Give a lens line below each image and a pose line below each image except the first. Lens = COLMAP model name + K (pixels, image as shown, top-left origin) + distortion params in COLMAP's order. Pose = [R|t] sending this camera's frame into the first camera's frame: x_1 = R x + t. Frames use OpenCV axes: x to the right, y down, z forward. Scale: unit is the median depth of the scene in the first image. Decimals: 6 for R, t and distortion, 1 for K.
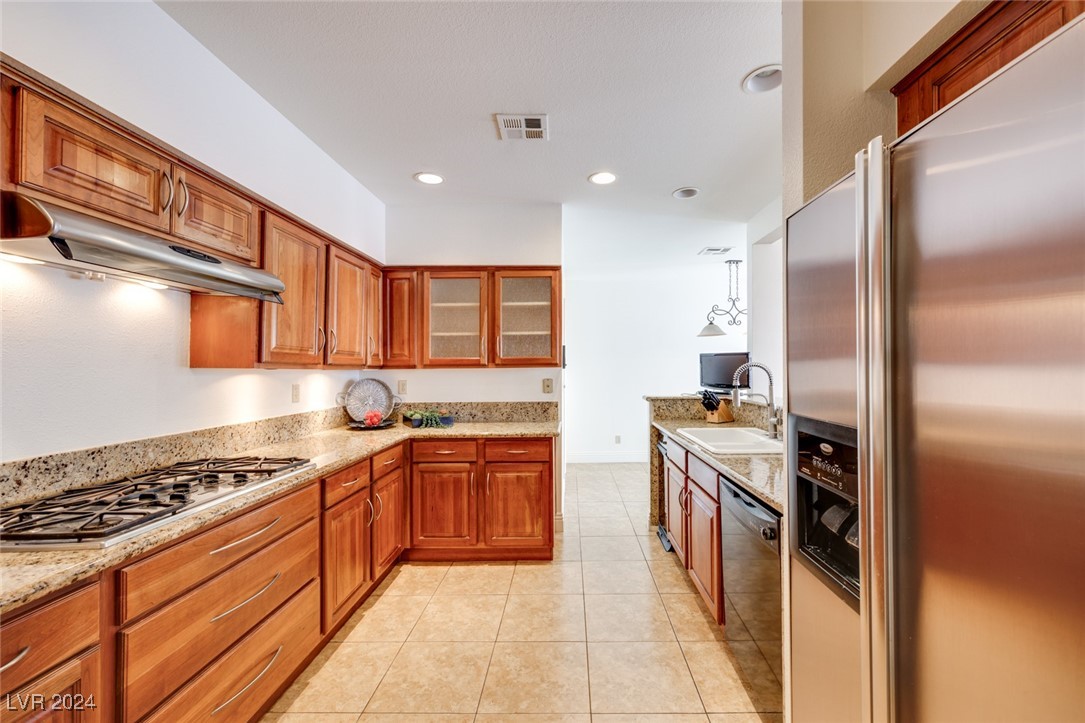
lens RADIAL K [[453.3, 0, 582.5], [0, 453.3, 360.8], [0, 0, 1]] dist [0.003597, -0.000785]
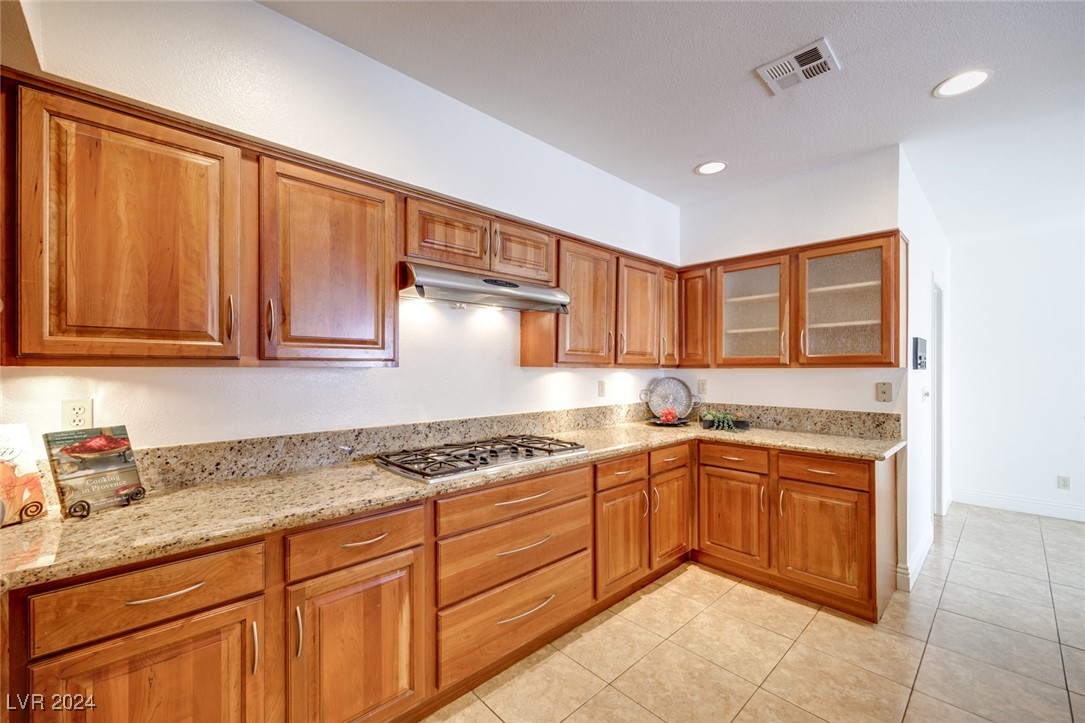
lens RADIAL K [[453.3, 0, 545.7], [0, 453.3, 365.9], [0, 0, 1]] dist [0.003597, -0.000785]
pose [[0.676118, 0.002476, -0.736789, 0.168573], [0.006995, 0.999928, 0.009779, 0.000576], [0.736760, -0.011766, 0.676052, 0.128815]]
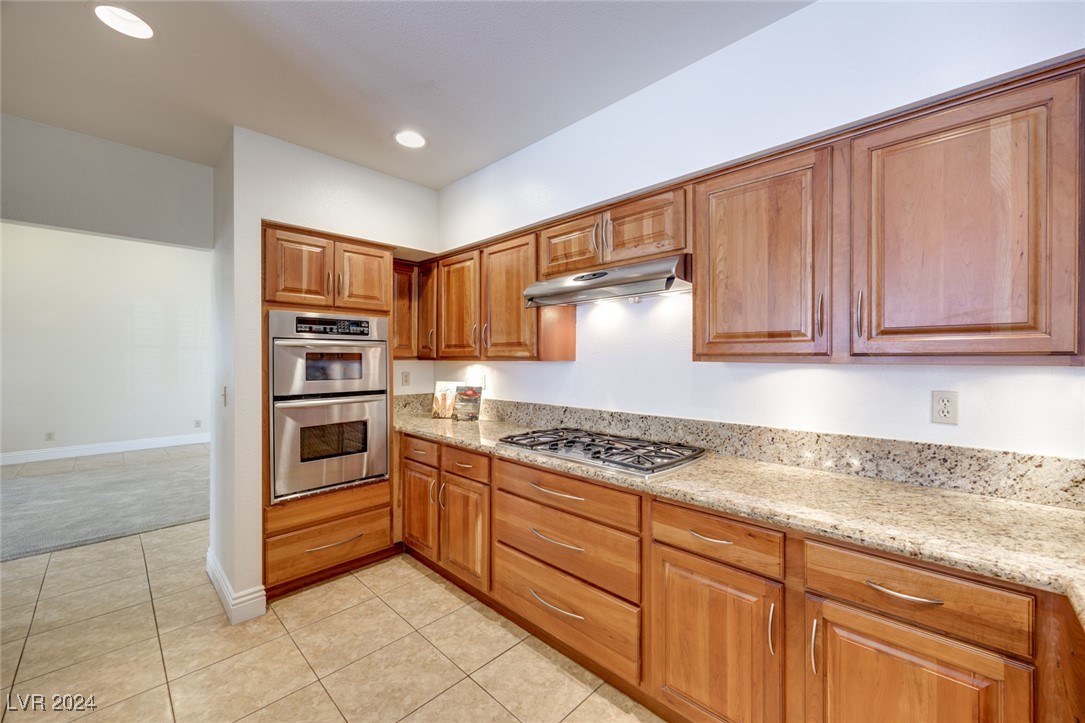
lens RADIAL K [[423.8, 0, 567.6], [0, 423.8, 359.9], [0, 0, 1]] dist [-0.006052, 0.000436]
pose [[-0.700982, -0.000234, -0.713179, 0.063093], [0.010581, 0.999886, -0.010728, 0.018287], [0.713101, -0.015066, -0.700900, 1.300538]]
